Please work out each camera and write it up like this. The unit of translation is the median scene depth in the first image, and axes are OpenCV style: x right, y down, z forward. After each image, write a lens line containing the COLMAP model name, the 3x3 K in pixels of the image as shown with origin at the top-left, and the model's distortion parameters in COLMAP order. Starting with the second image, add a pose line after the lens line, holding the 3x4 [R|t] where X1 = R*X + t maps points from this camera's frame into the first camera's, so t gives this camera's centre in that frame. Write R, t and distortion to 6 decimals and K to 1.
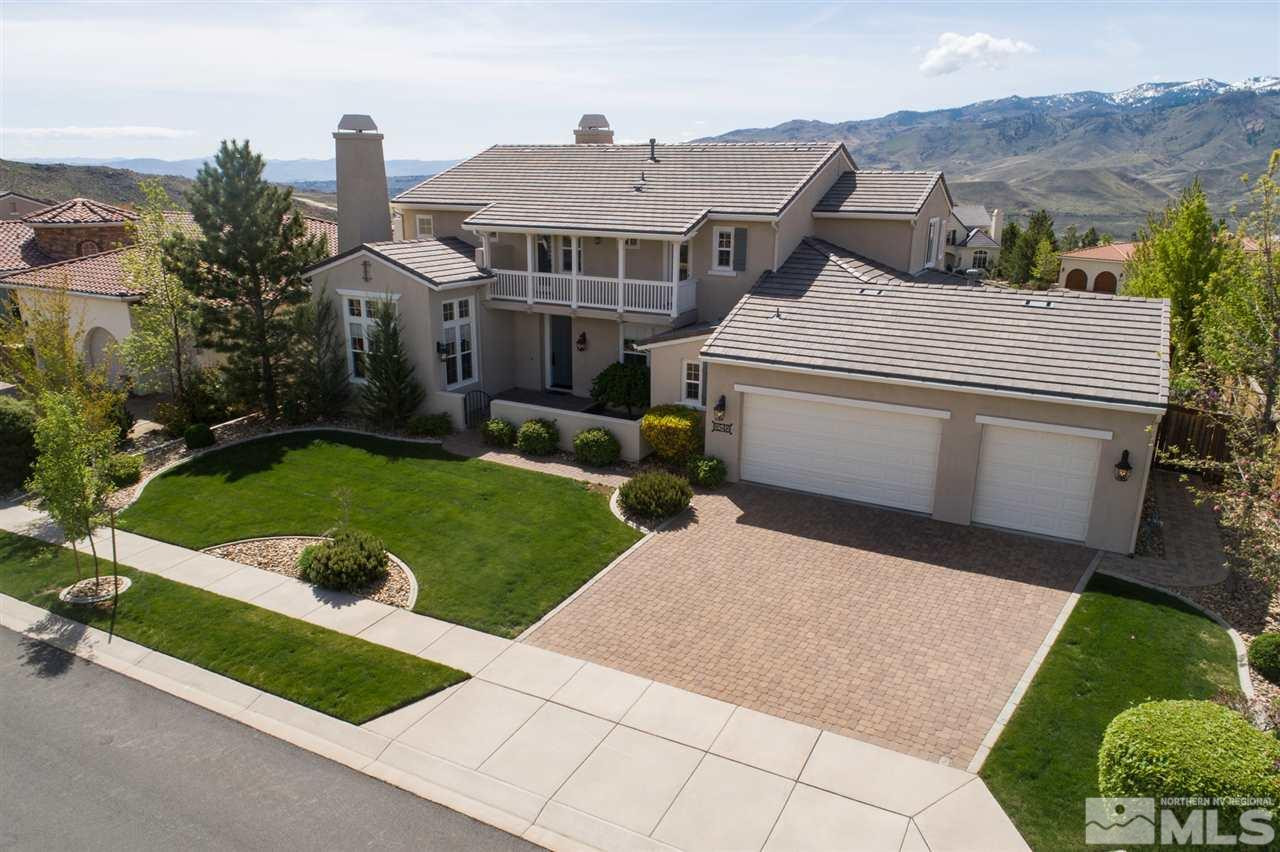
lens RADIAL K [[863.3, 0, 640.0], [0, 863.3, 426.0], [0, 0, 1]] dist [-0.002662, -0.000911]
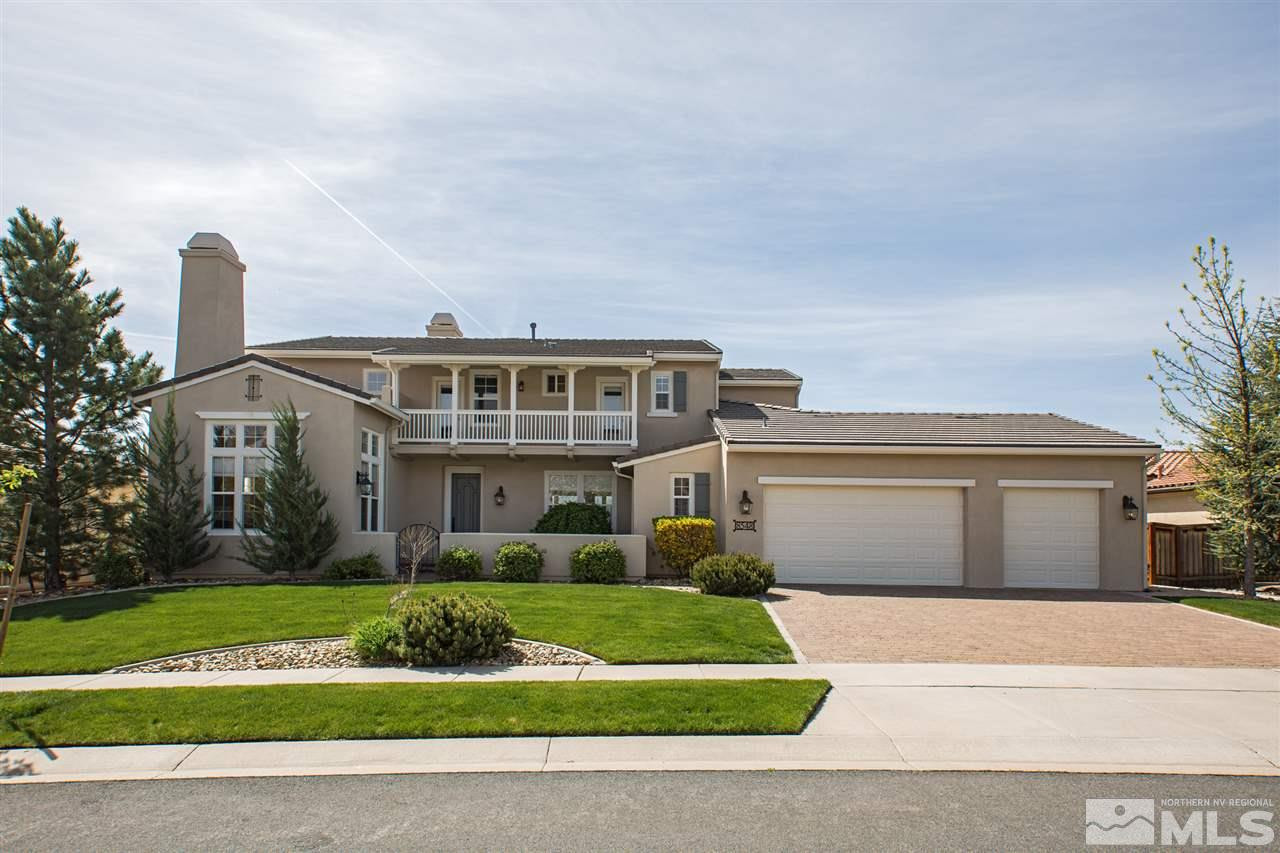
lens RADIAL K [[741.7, 0, 640.0], [0, 741.7, 524.3], [0, 0, 1]] dist [0.033569, 0.002932]
pose [[0.890031, 0.009068, 0.455810, -0.304455], [0.124257, 0.957126, -0.261669, 0.160521], [-0.438640, 0.289531, 0.850745, 0.287120]]
